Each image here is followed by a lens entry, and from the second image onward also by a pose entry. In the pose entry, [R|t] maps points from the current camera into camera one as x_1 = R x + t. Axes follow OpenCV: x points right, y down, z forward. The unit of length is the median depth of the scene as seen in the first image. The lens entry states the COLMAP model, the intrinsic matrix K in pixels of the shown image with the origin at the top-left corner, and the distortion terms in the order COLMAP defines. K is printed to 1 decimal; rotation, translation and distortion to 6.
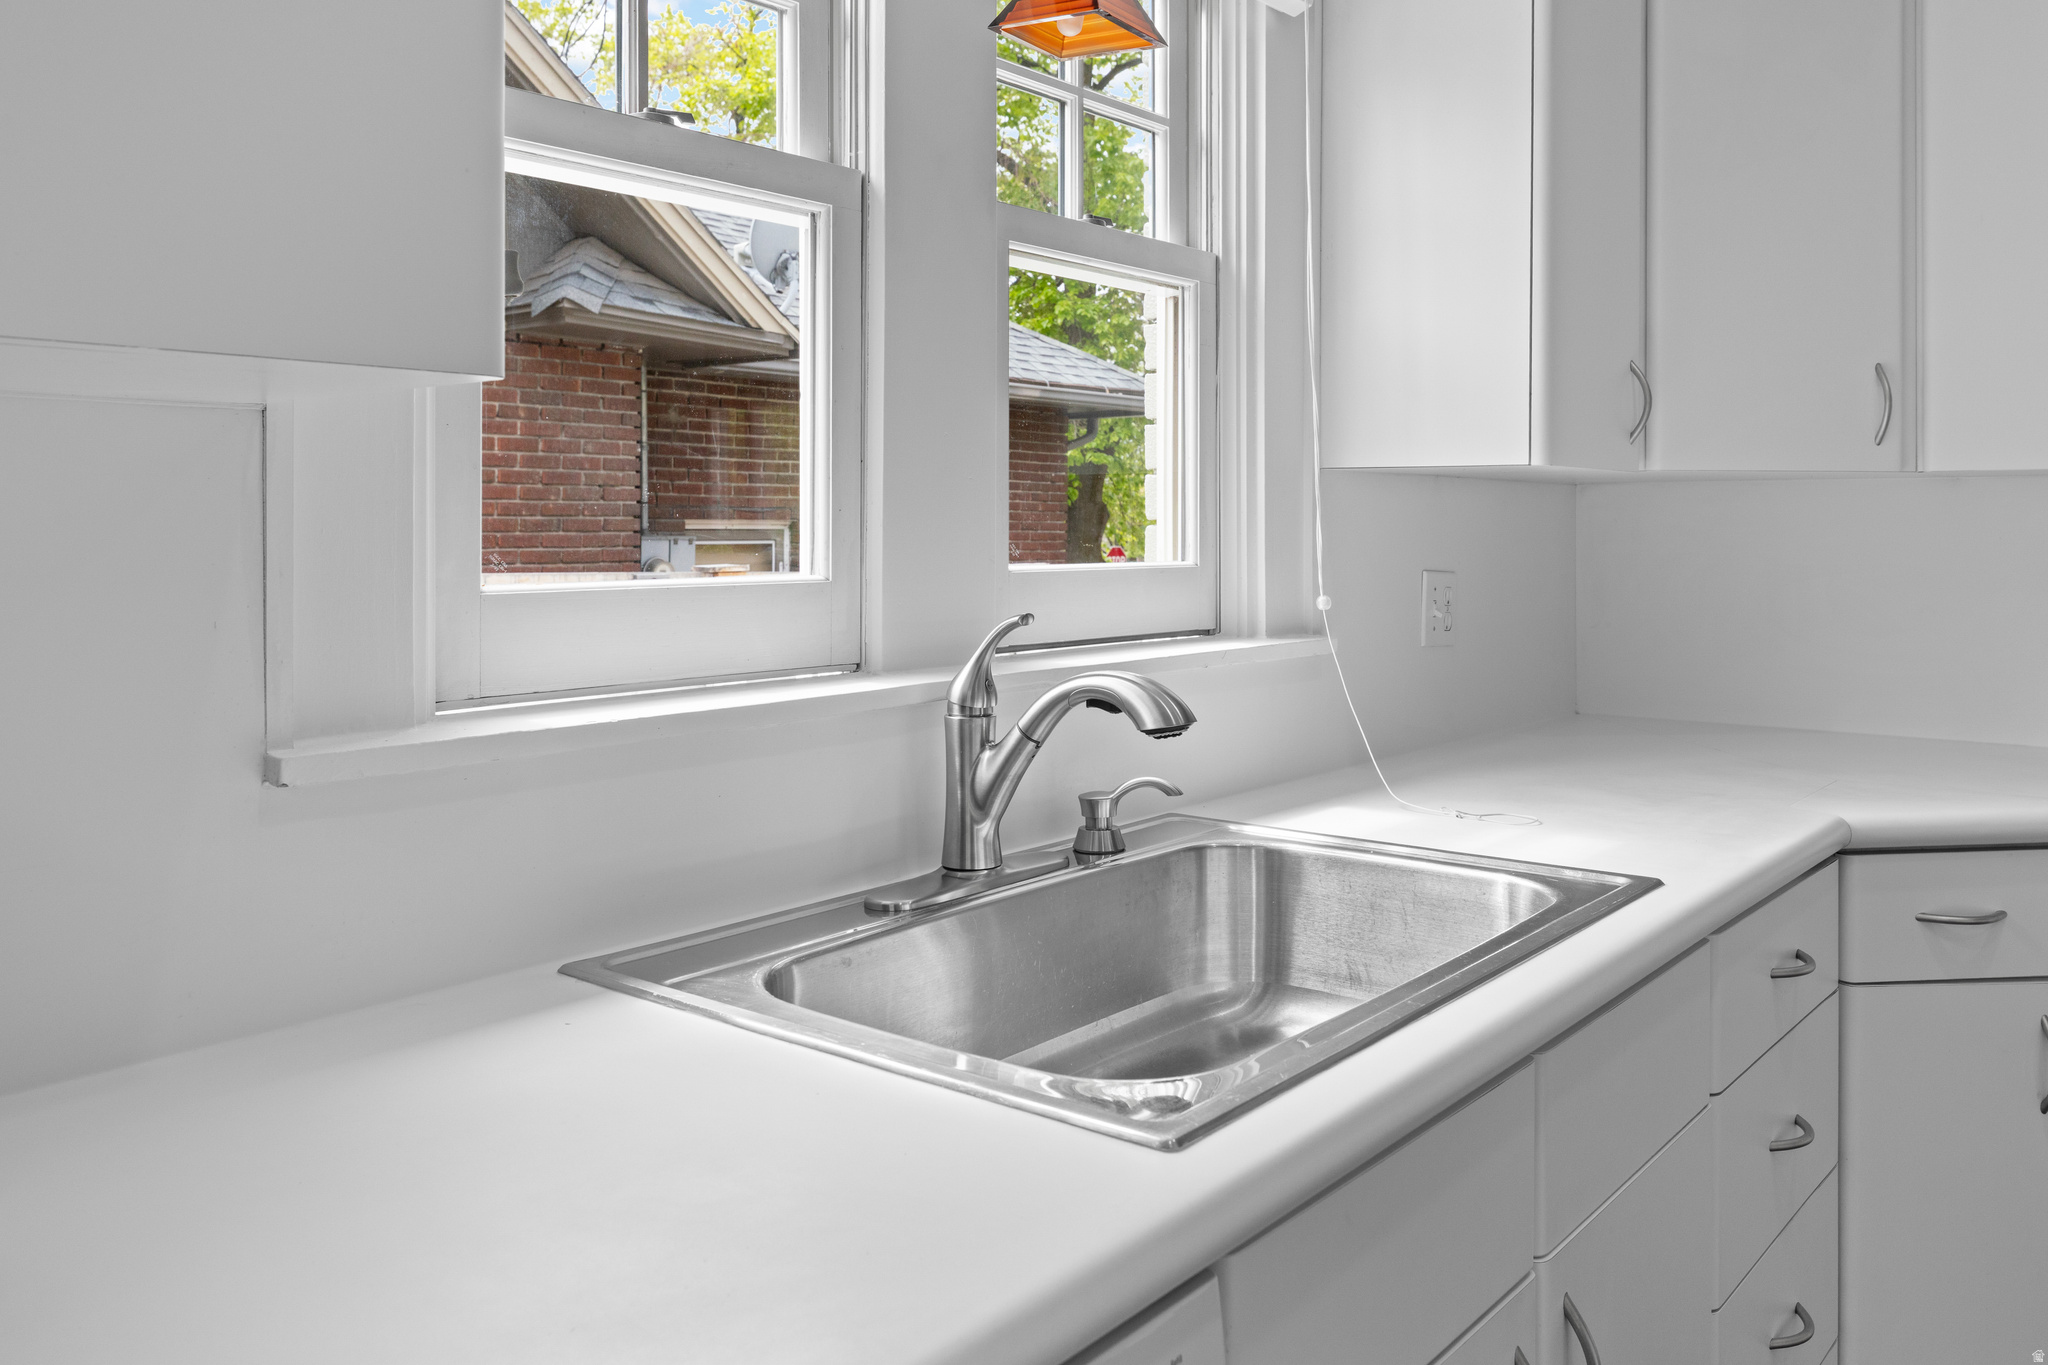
lens RADIAL K [[1588.9, 0, 994.3], [0, 1588.9, 539.4], [0, 0, 1]] dist [-0.003480, -0.011199]
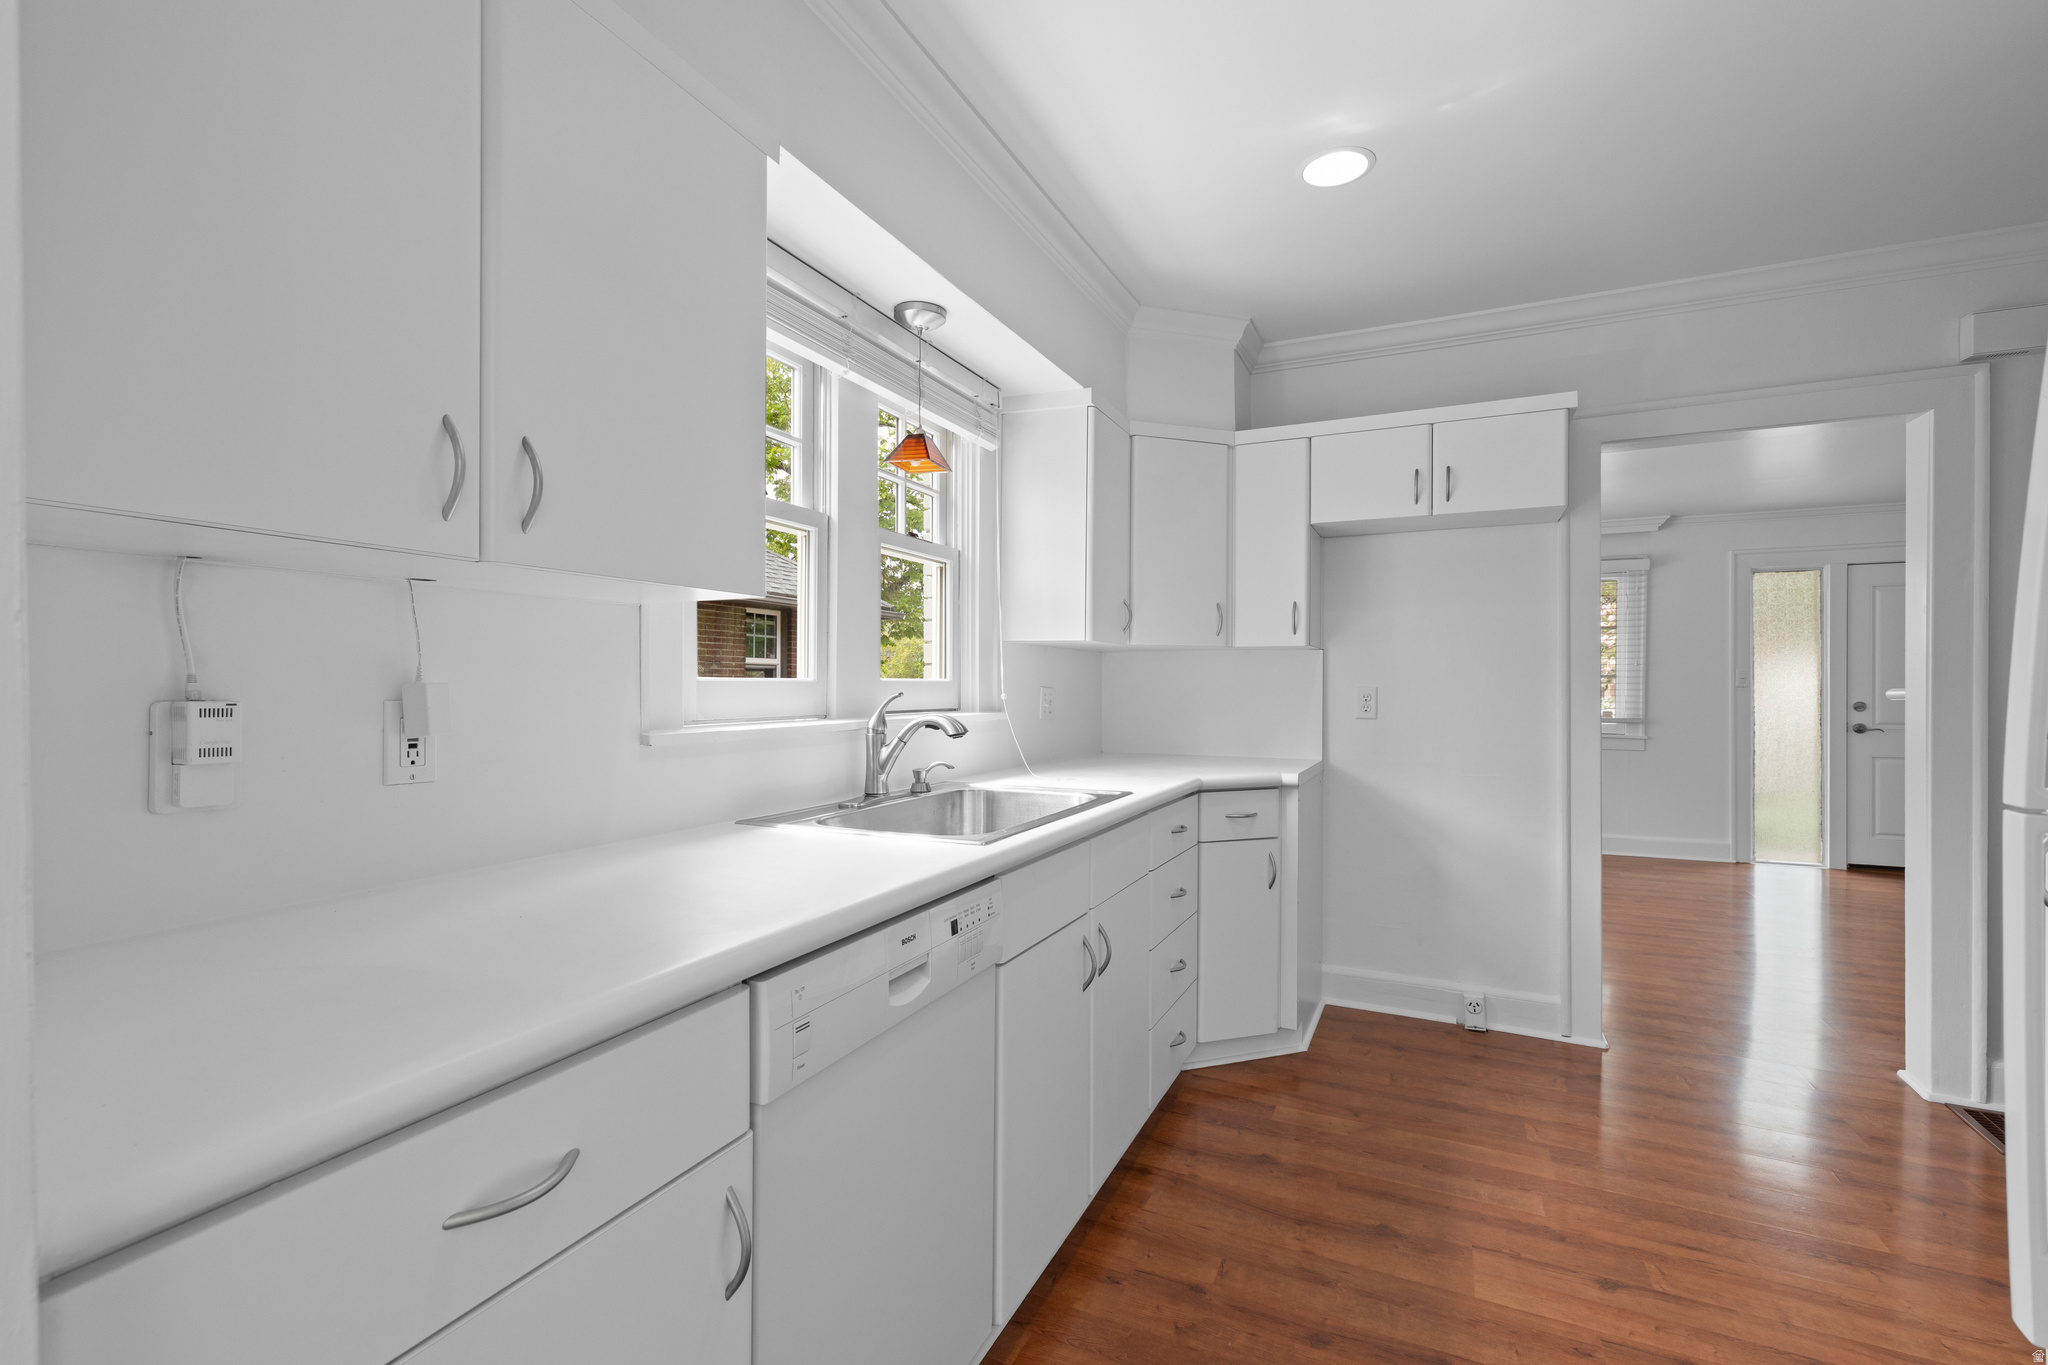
lens RADIAL K [[895.9, 0, 1023.8], [0, 895.9, 685.0], [0, 0, 1]] dist [0.001719, 0.000010]
pose [[0.965403, 0.004220, 0.260728, -0.144662], [-0.003007, 0.999983, -0.005051, 0.036000], [-0.260745, 0.004092, 0.965399, -0.394140]]
